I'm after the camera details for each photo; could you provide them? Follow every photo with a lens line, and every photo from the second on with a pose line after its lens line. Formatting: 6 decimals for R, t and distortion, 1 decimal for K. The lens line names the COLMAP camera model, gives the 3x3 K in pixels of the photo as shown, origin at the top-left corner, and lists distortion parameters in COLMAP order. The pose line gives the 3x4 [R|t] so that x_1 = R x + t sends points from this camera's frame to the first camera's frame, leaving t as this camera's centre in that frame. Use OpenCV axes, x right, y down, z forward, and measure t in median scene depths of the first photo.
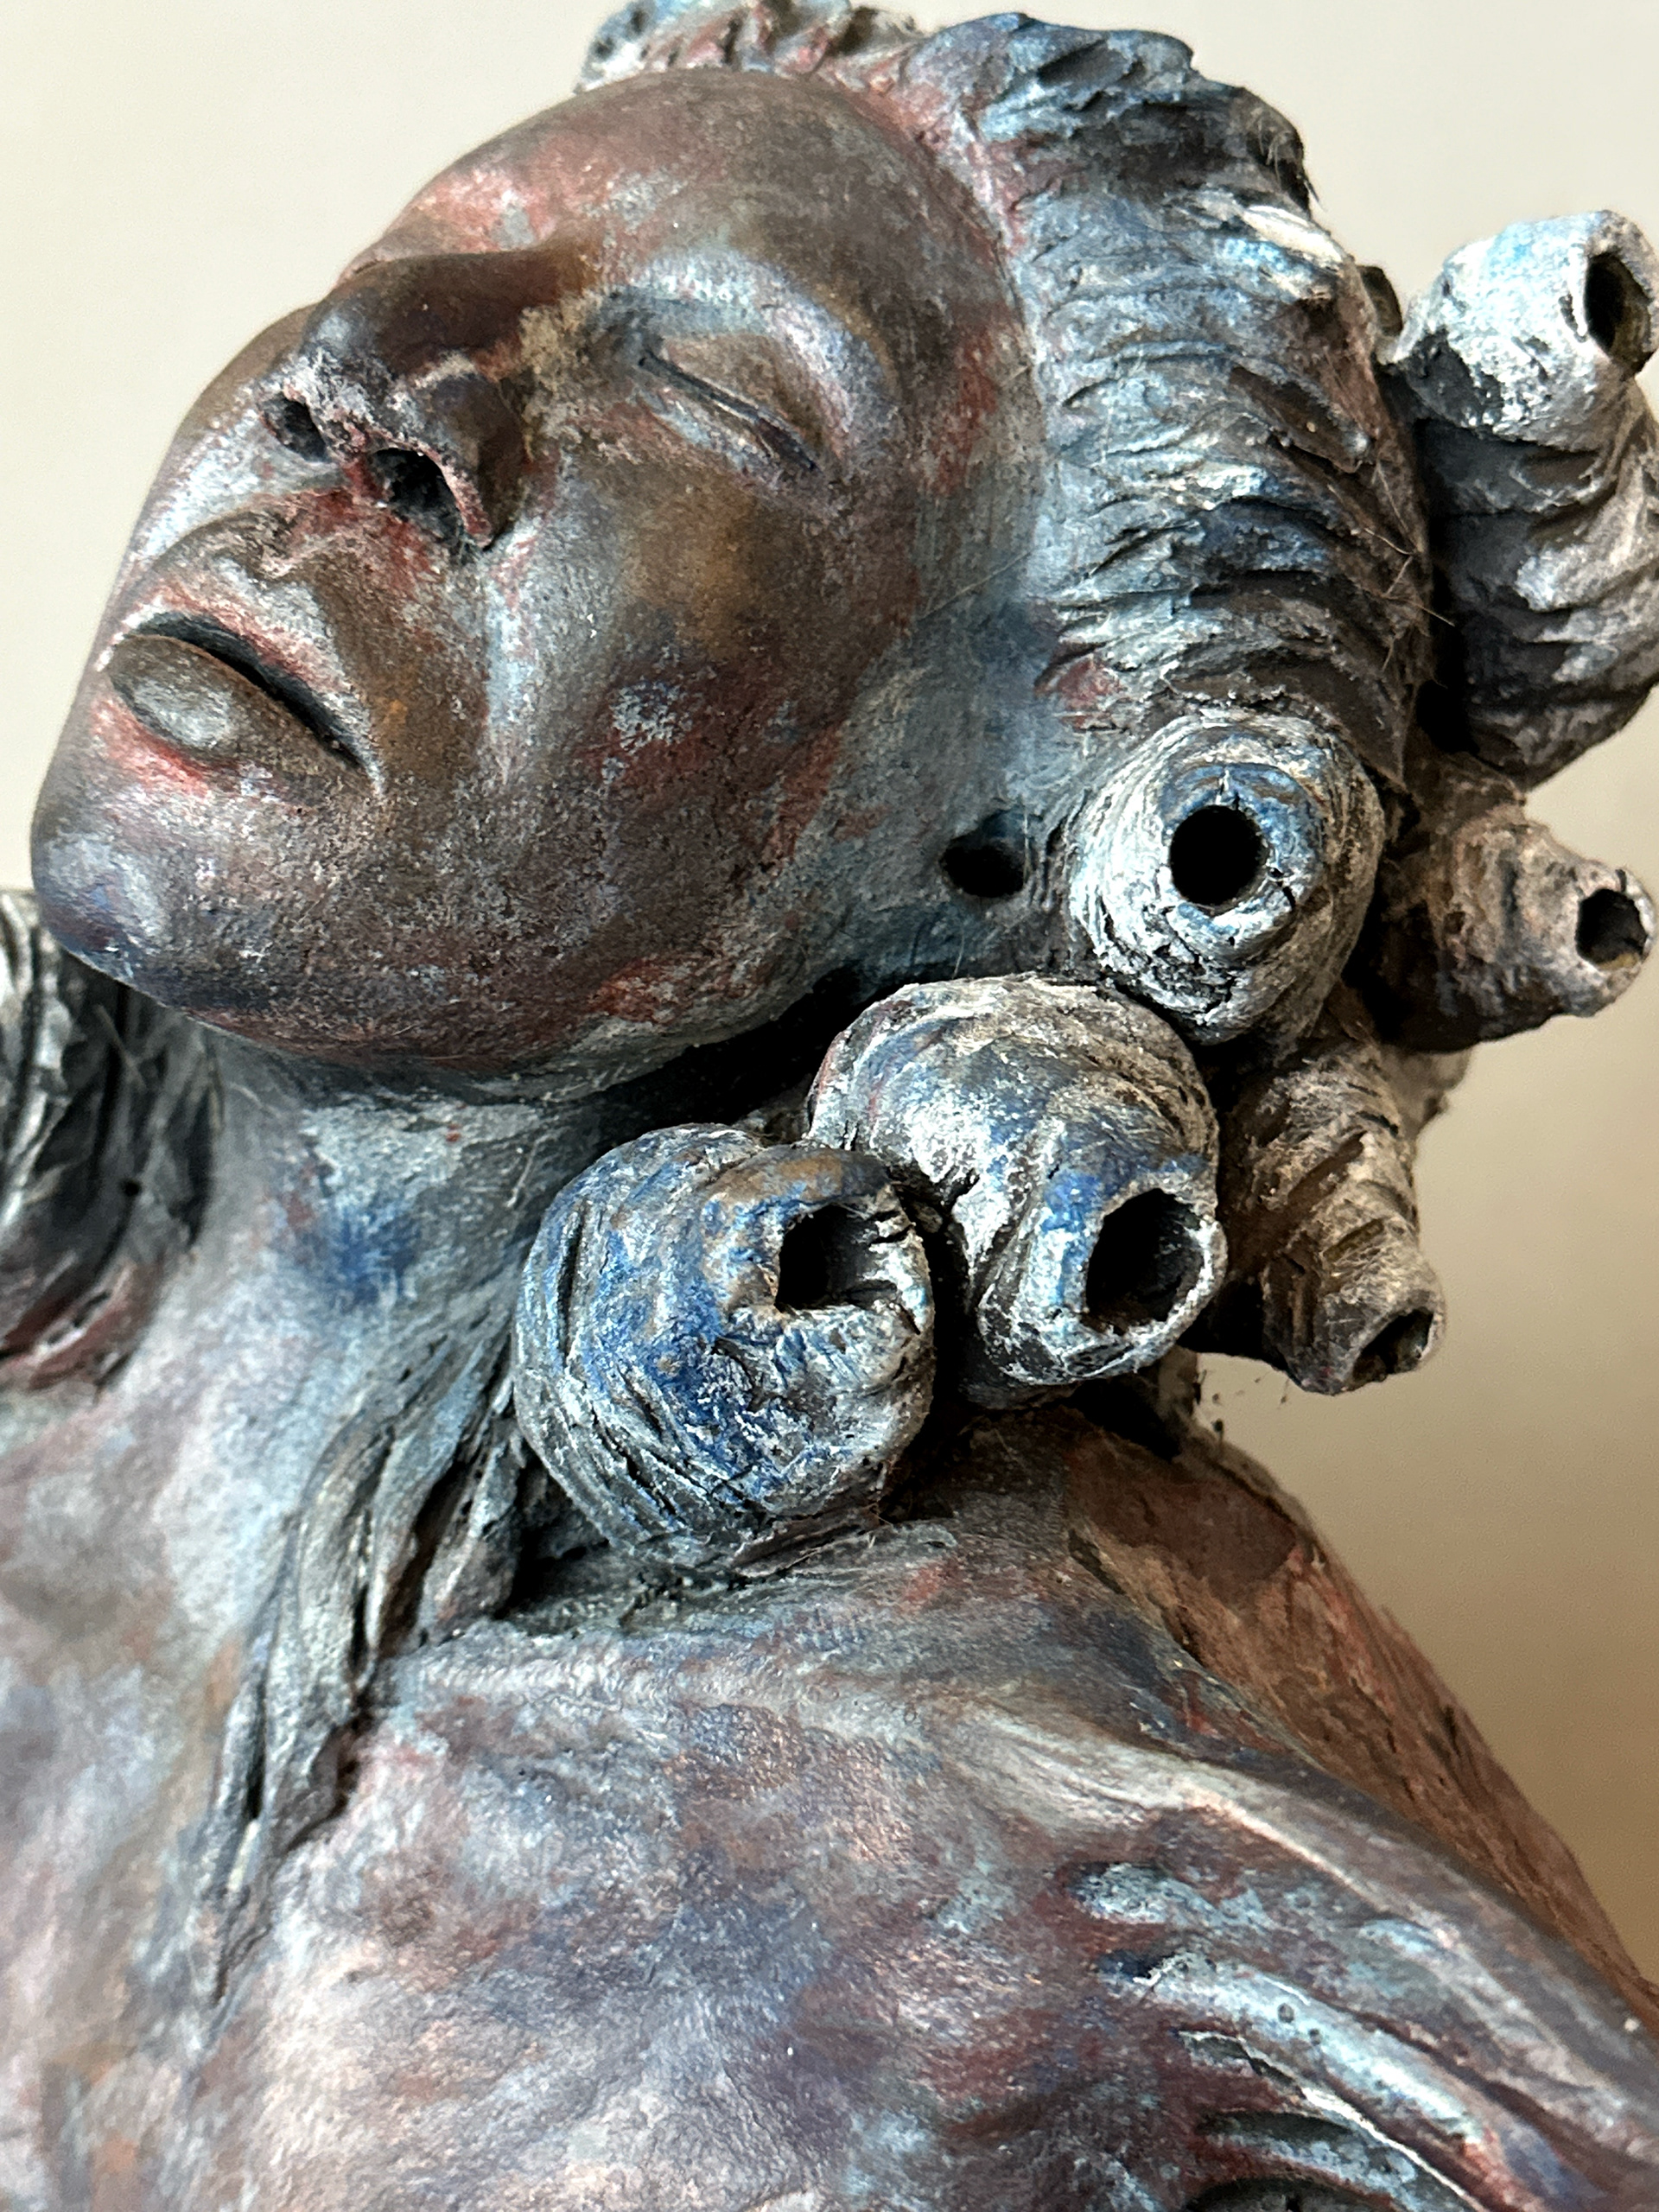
lens RADIAL K [[2860.9, 0, 829.5], [0, 2860.9, 1106.0], [0, 0, 1]] dist [0.149428, -0.296227]
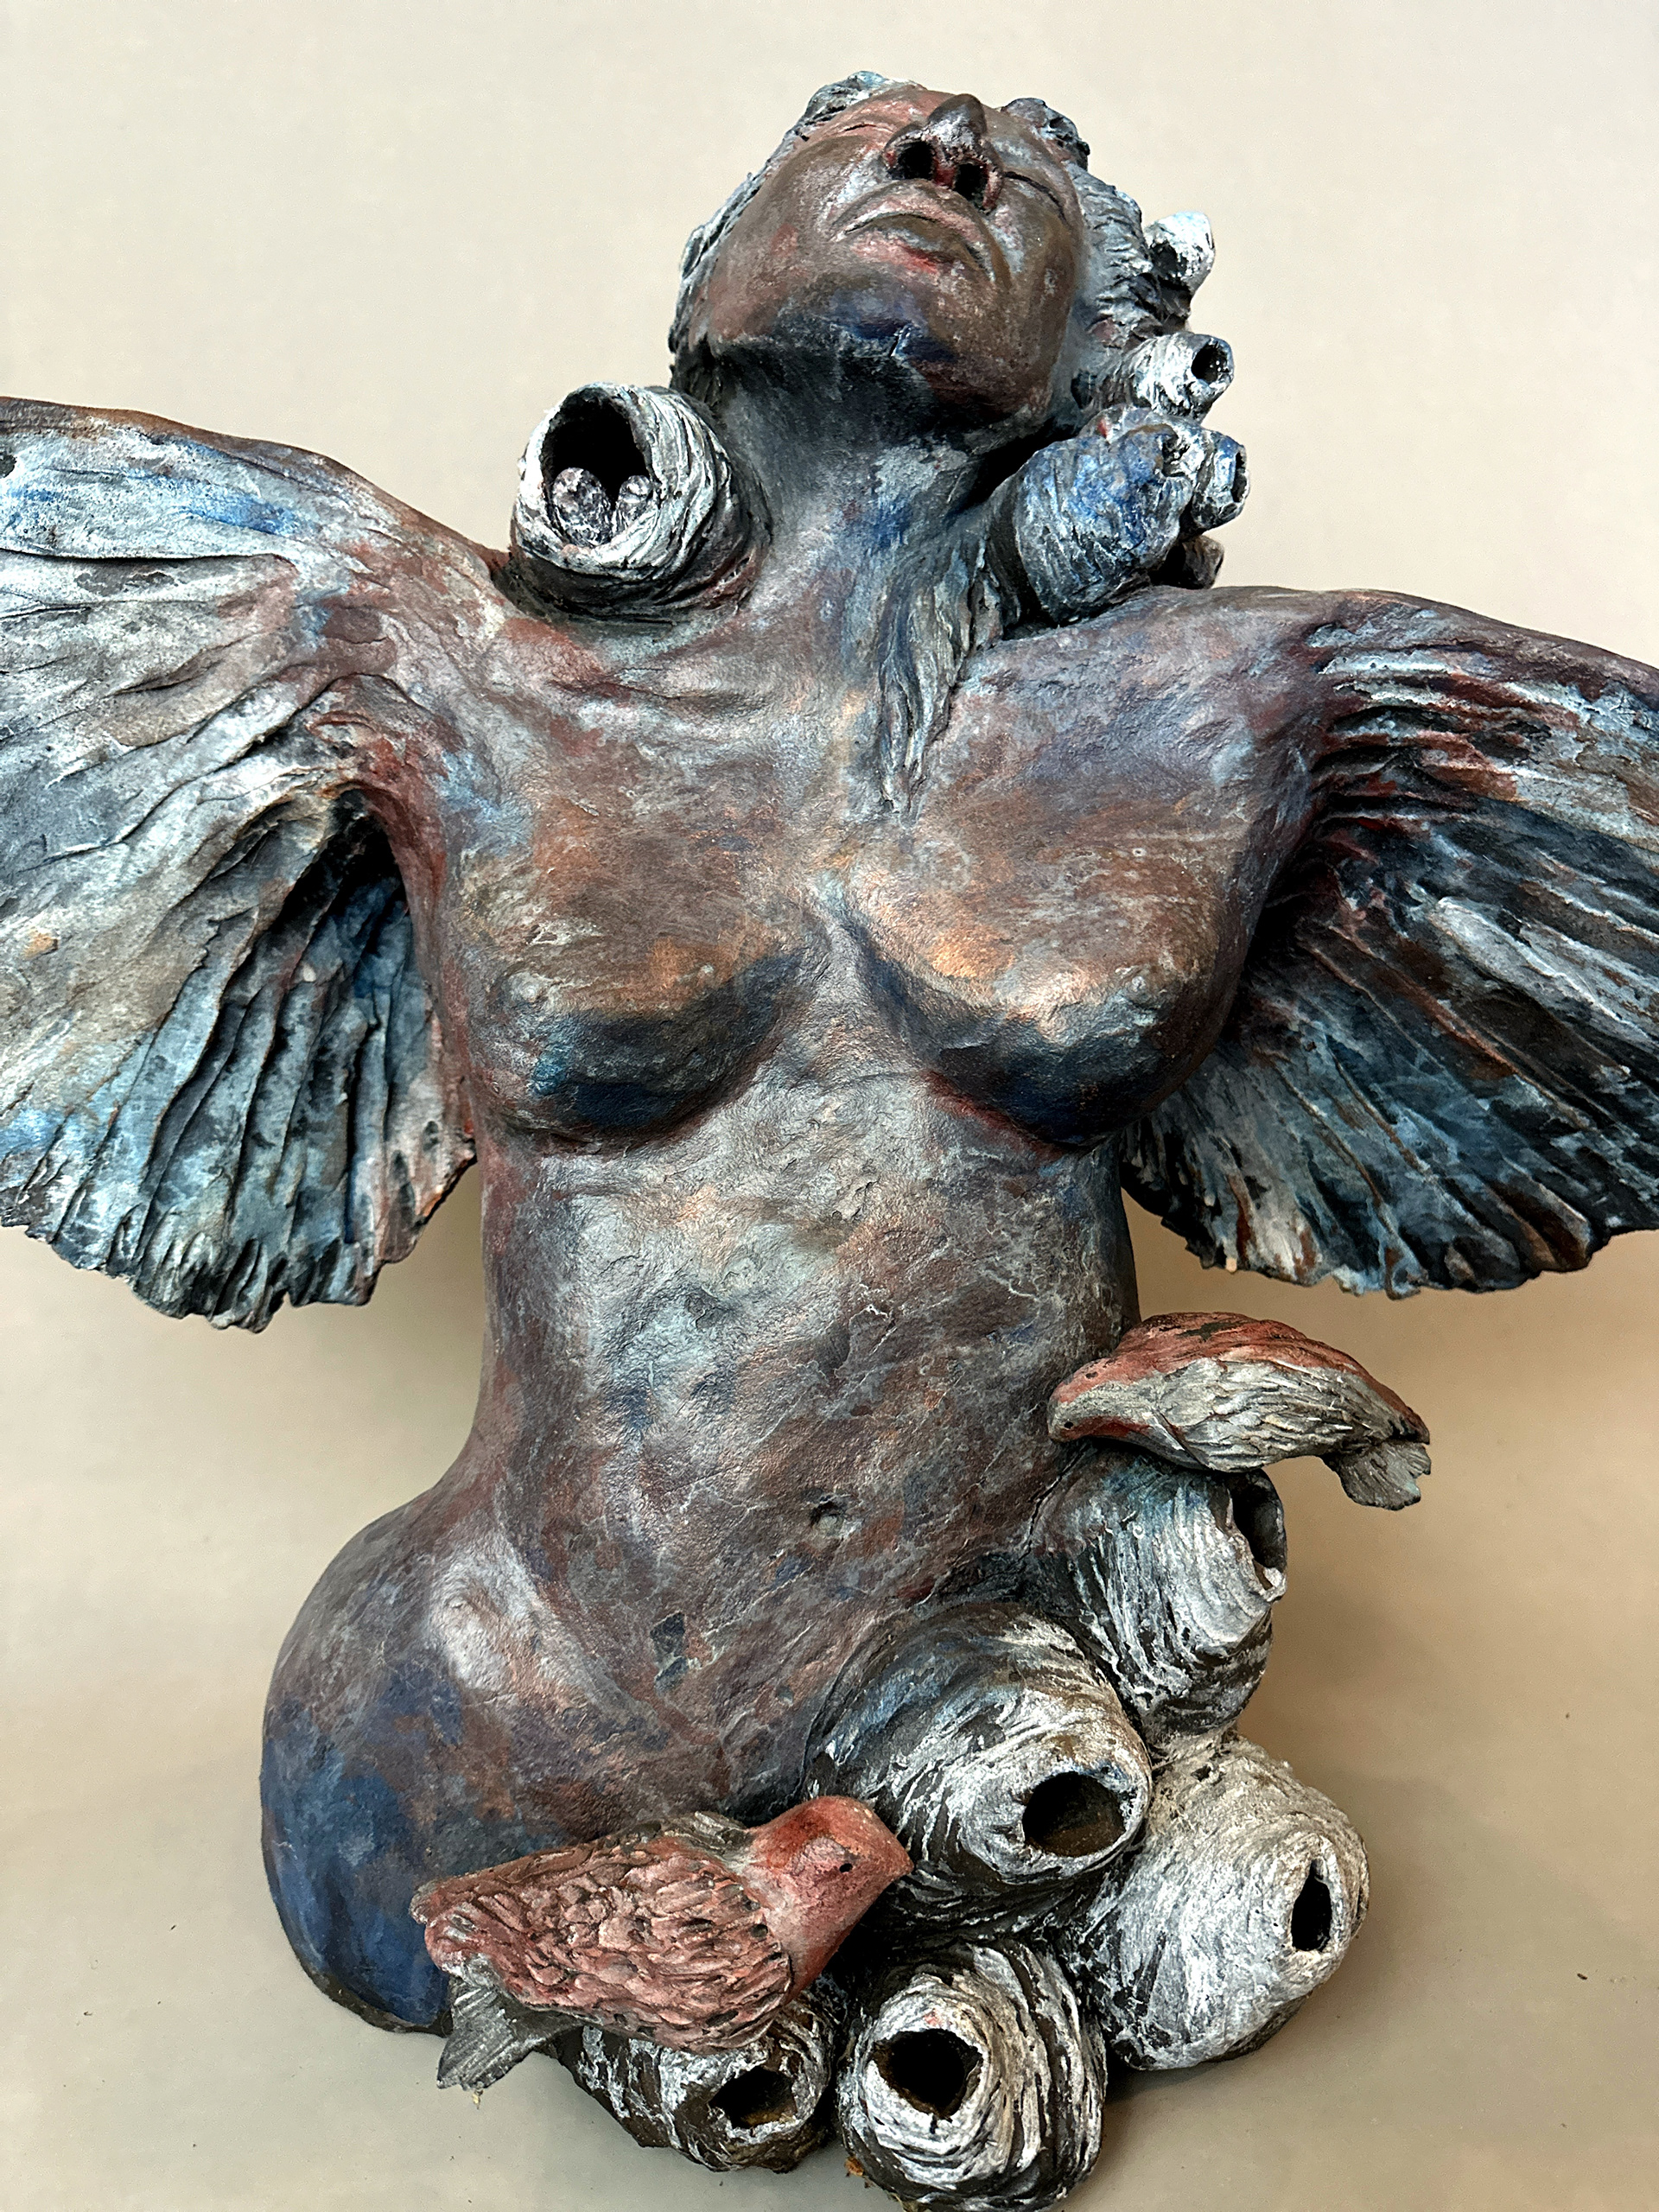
lens RADIAL K [[1589.4, 0, 829.5], [0, 1589.4, 1106.0], [0, 0, 1]] dist [0.165047, -0.473640]
pose [[0.791093, -0.098530, 0.603708, -1.149767], [0.132941, 0.991046, -0.012459, 0.589255], [-0.597075, 0.090114, 0.797108, -0.010551]]
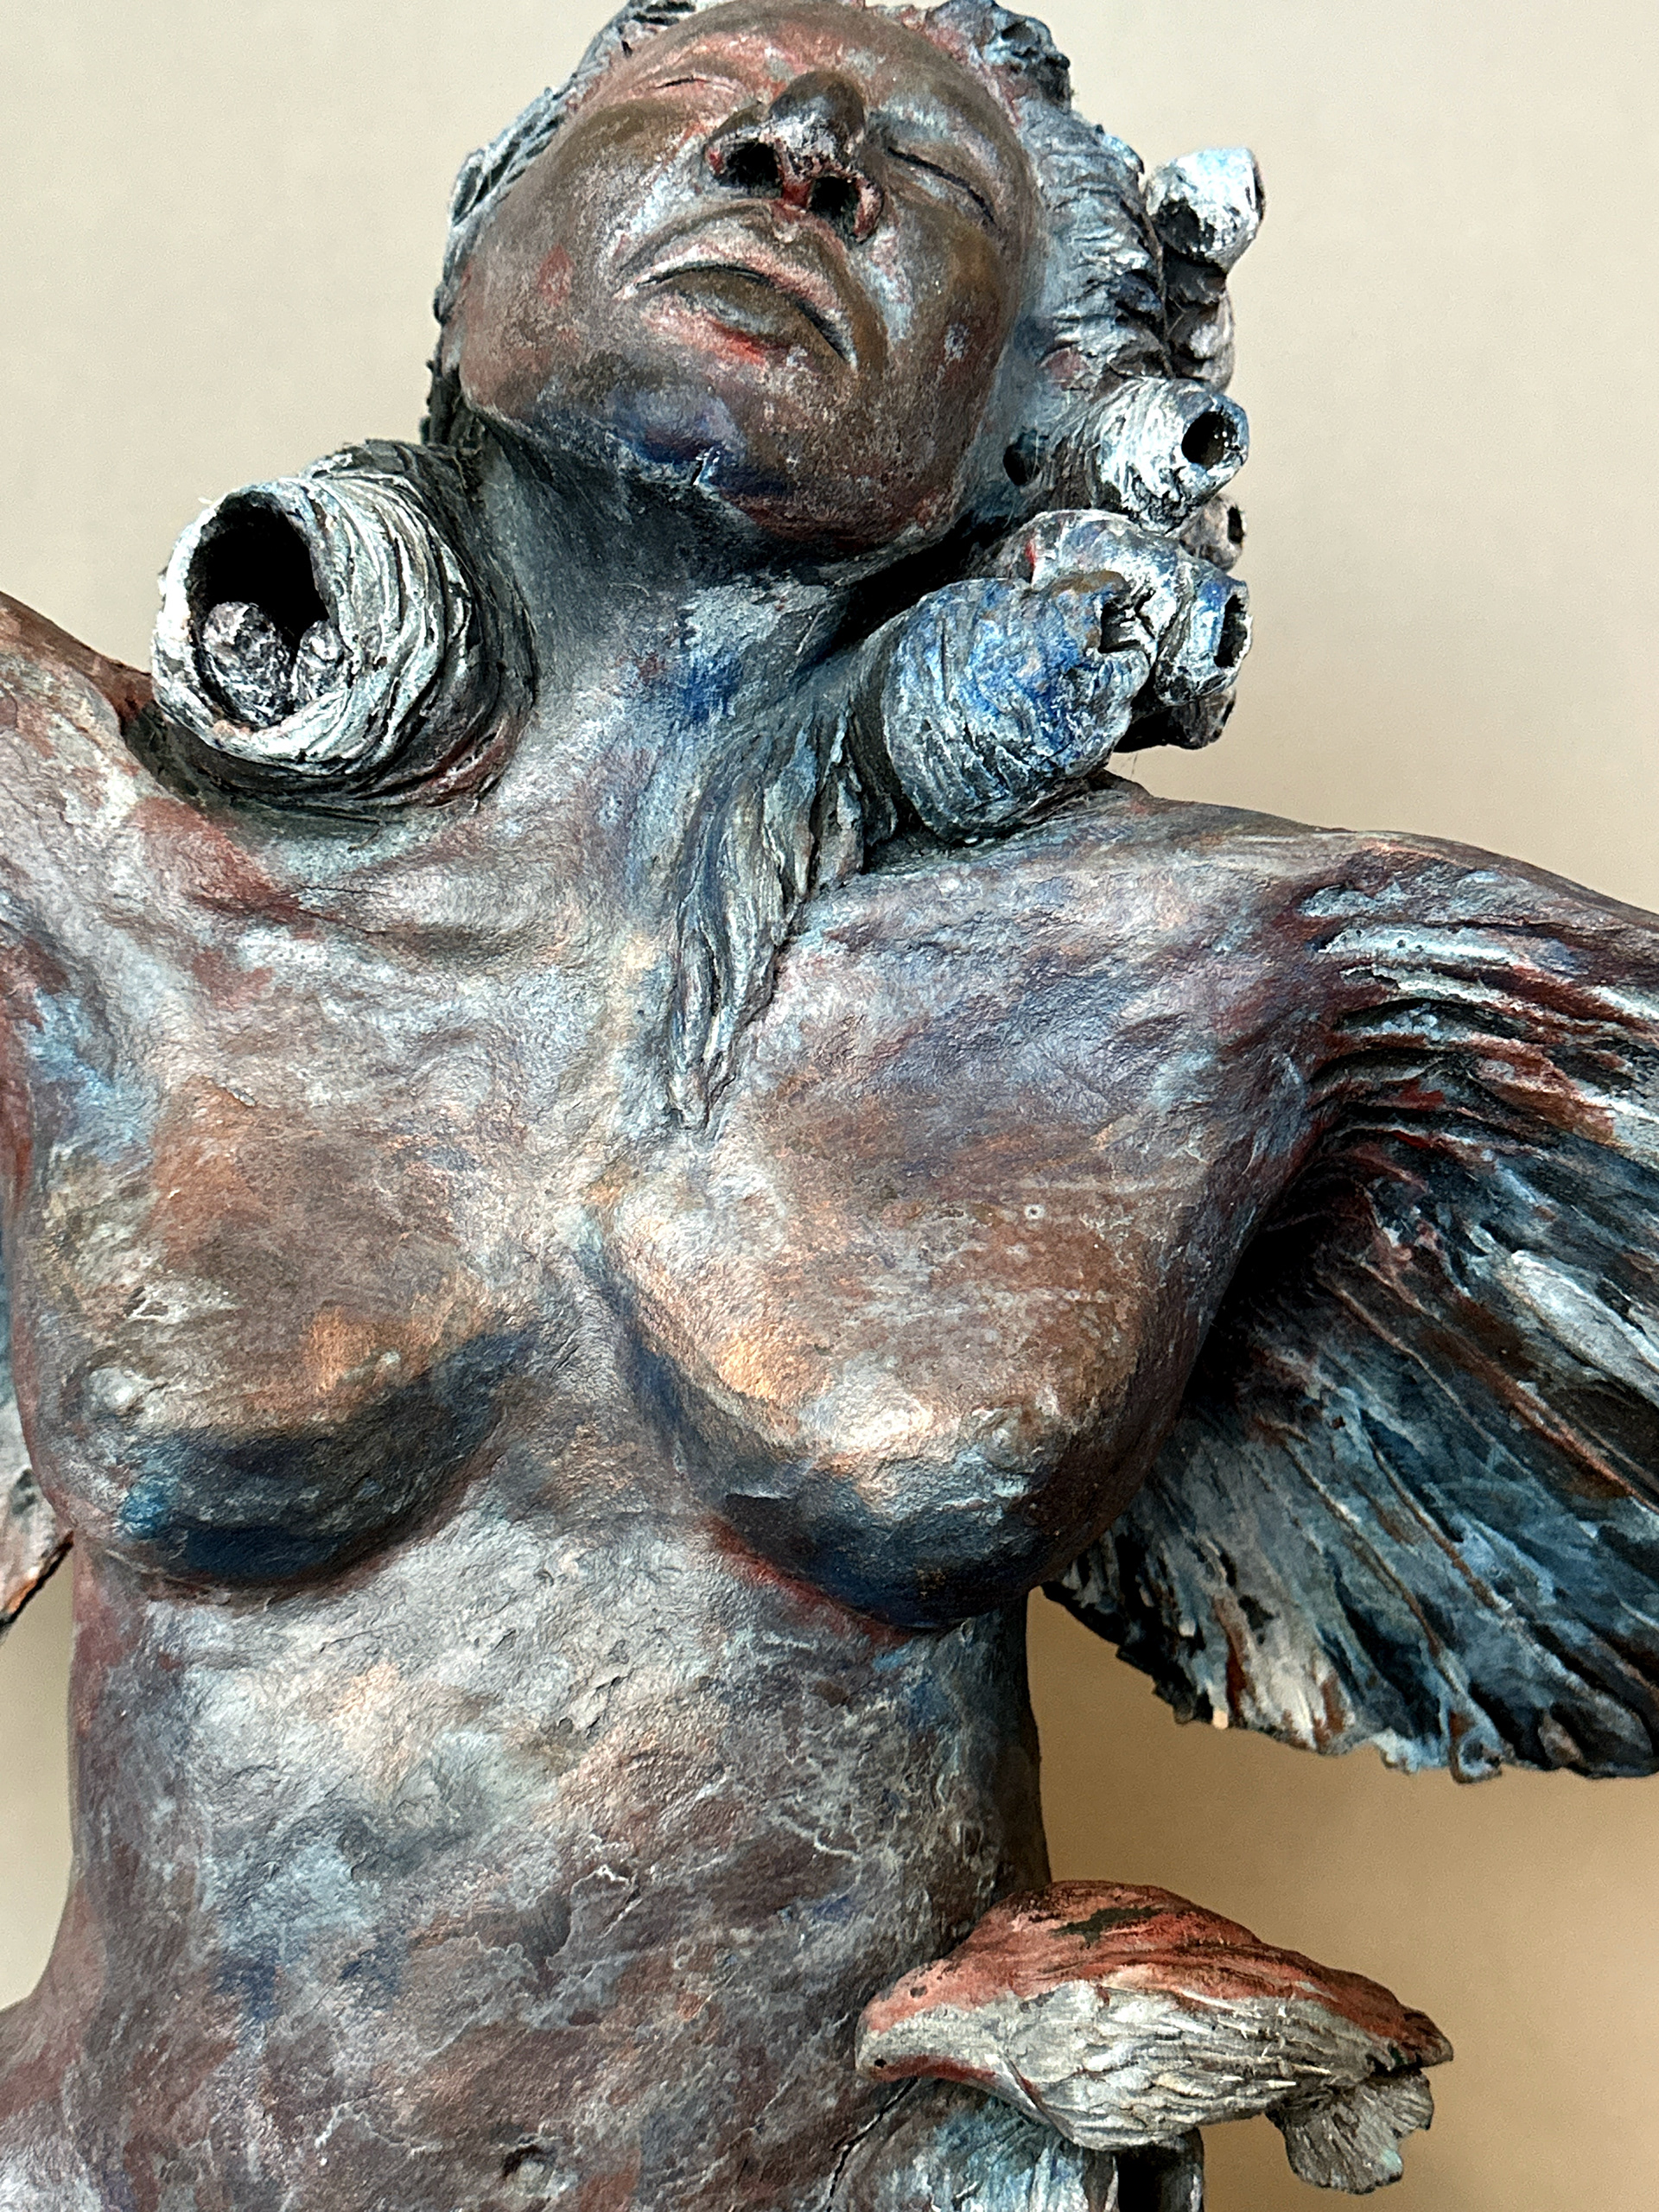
lens RADIAL K [[2522.7, 0, 829.5], [0, 2522.7, 1106.0], [0, 0, 1]] dist [0.194476, -0.590104]
pose [[0.809615, -0.076762, 0.581920, -1.041783], [0.085537, 0.996258, 0.012411, 0.299082], [-0.580695, 0.039727, 0.813152, -0.231767]]
